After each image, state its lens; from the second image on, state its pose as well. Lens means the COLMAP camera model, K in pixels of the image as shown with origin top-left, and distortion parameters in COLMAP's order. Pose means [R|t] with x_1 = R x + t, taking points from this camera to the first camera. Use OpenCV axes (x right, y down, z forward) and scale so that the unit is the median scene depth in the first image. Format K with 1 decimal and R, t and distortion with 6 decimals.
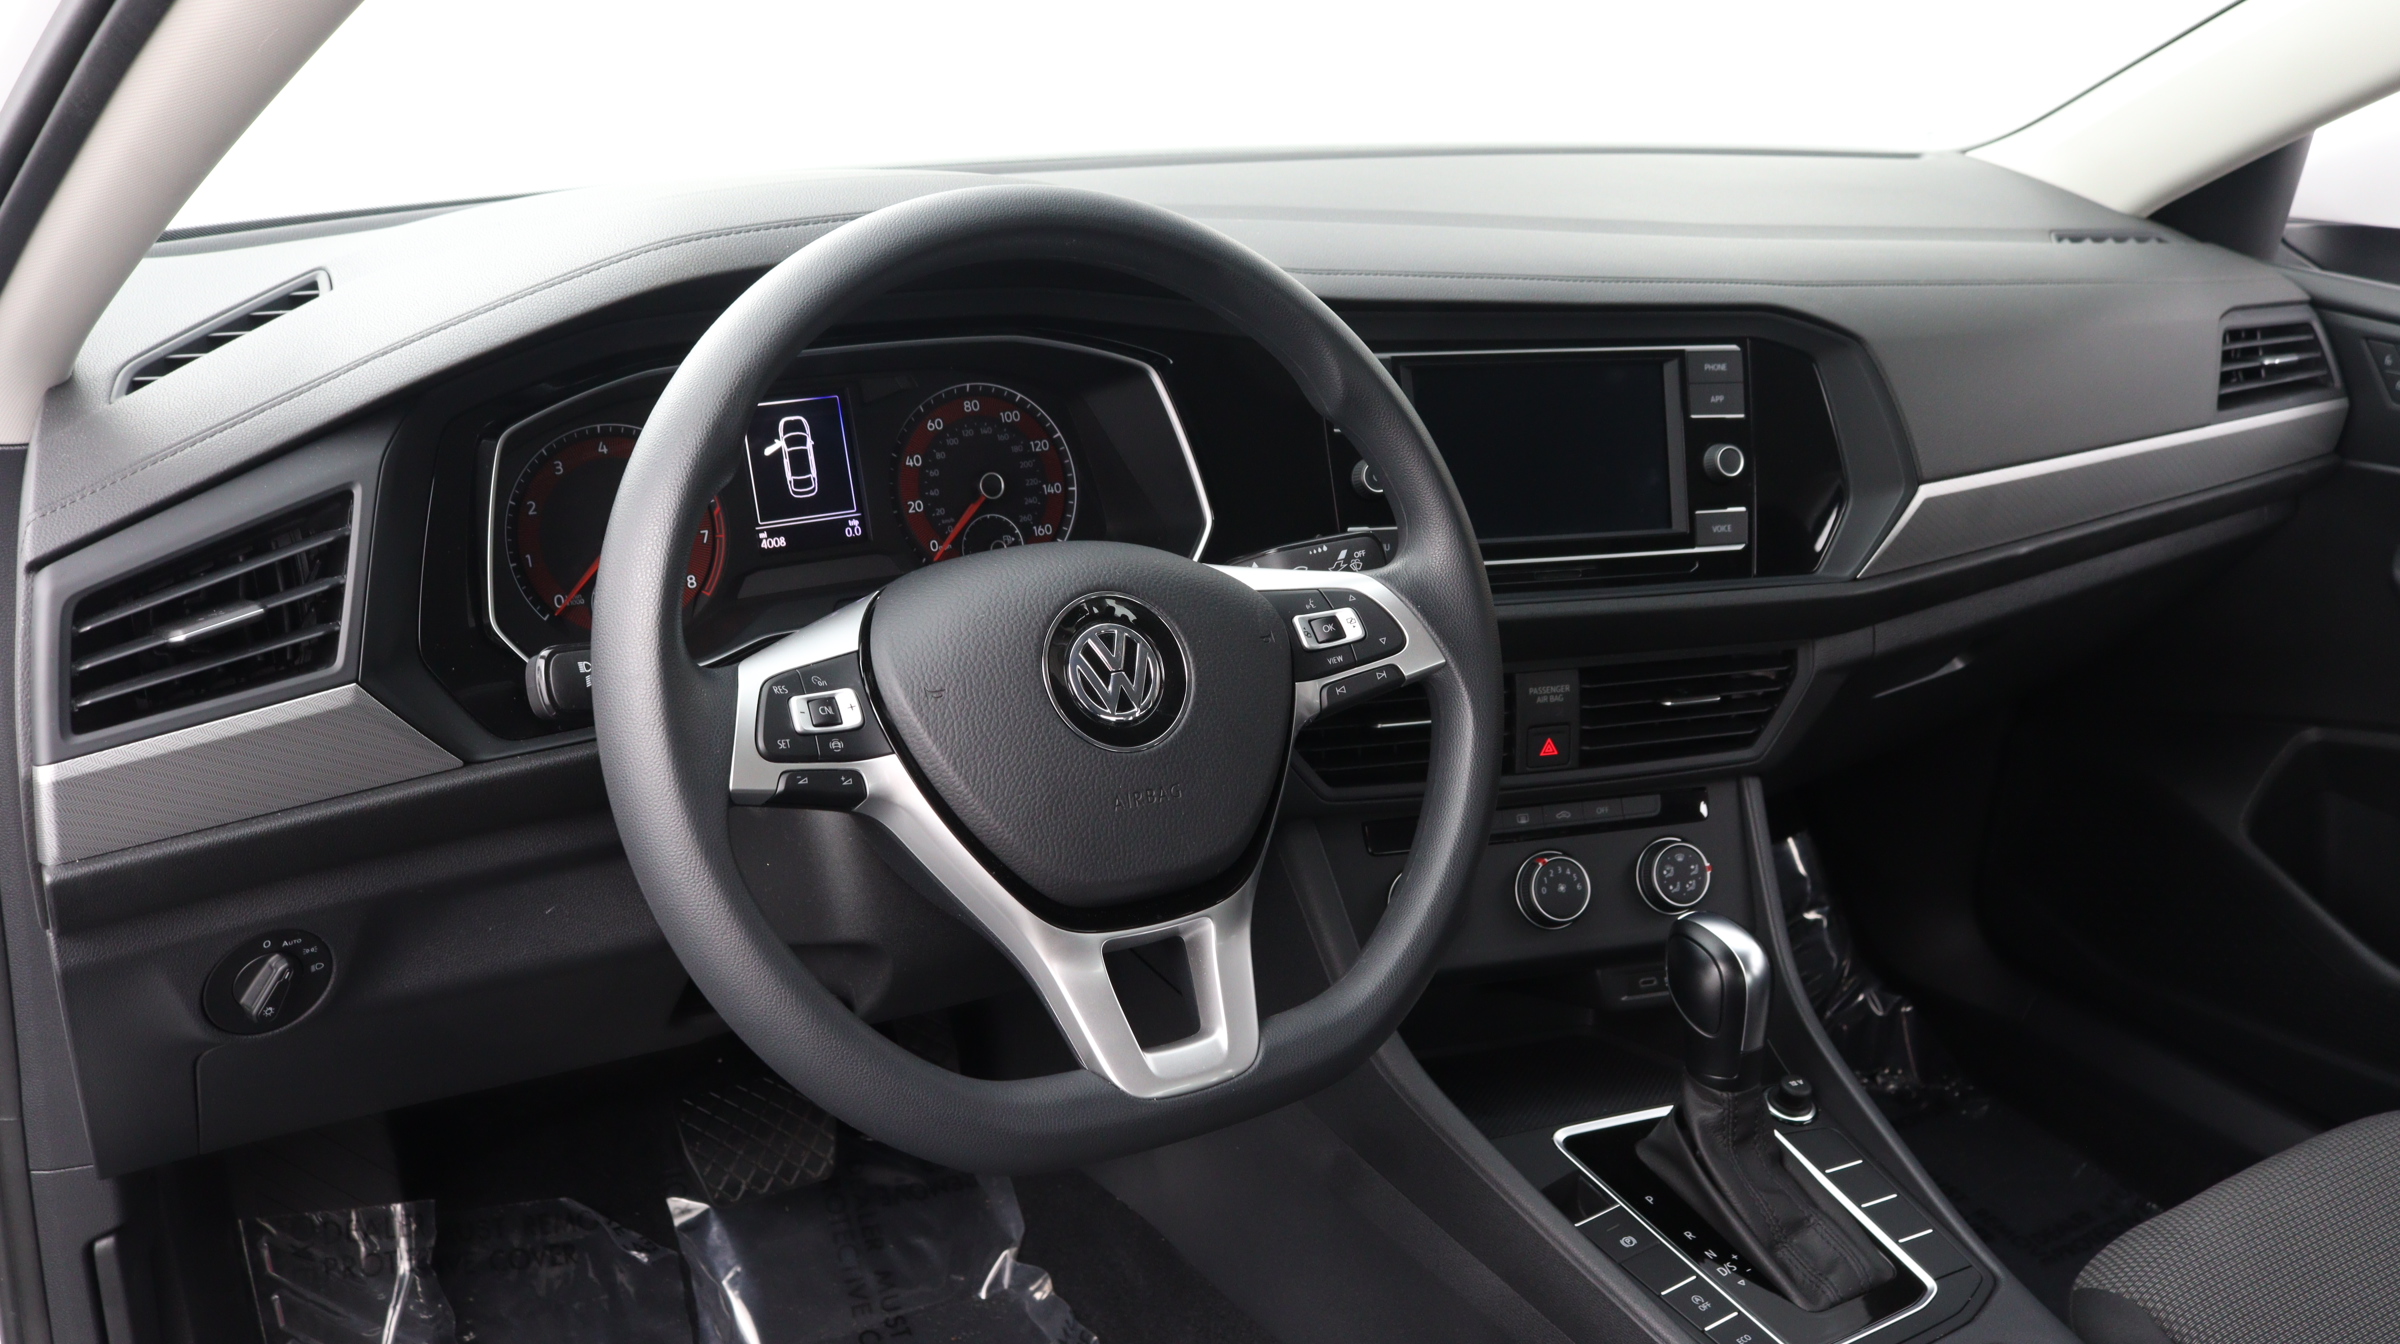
lens RADIAL K [[2209.9, 0, 1207.4], [0, 2209.9, 678.5], [0, 0, 1]] dist [-0.102484, 0.000000]
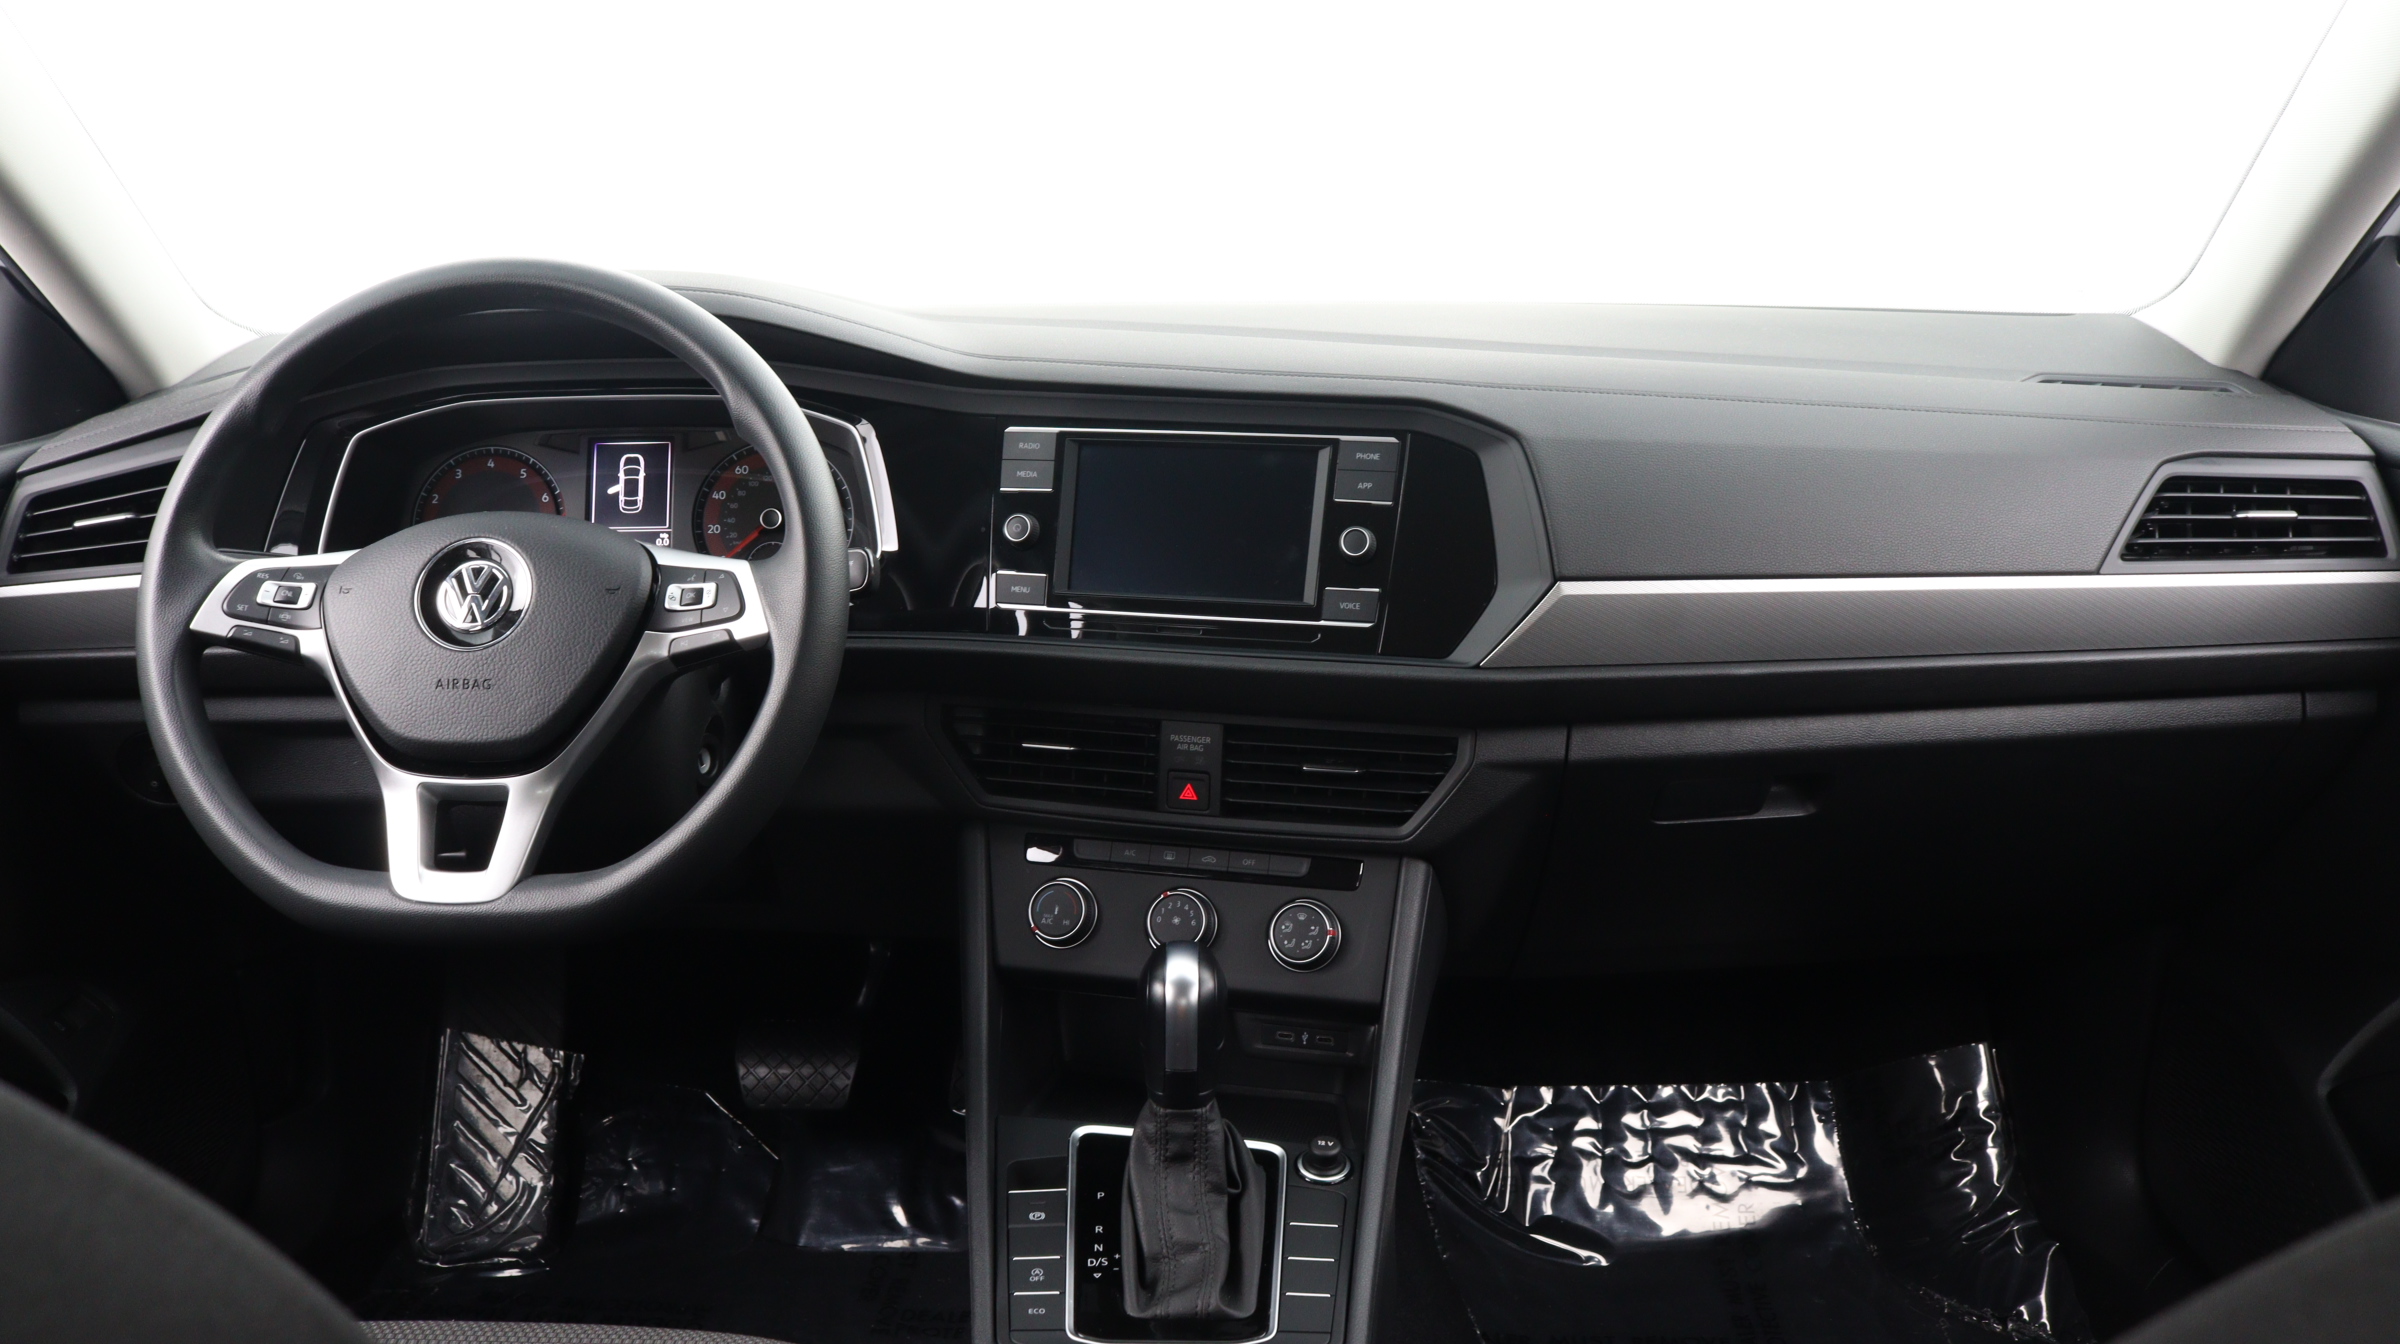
lens RADIAL K [[2094.6, 0, 1190.1], [0, 2094.6, 670.2], [0, 0, 1]] dist [-0.127634, 0.009670]
pose [[0.828410, 0.086801, -0.553355, 0.732544], [-0.153724, 0.985218, -0.075591, 0.050432], [0.538614, 0.147685, 0.829508, 0.127339]]
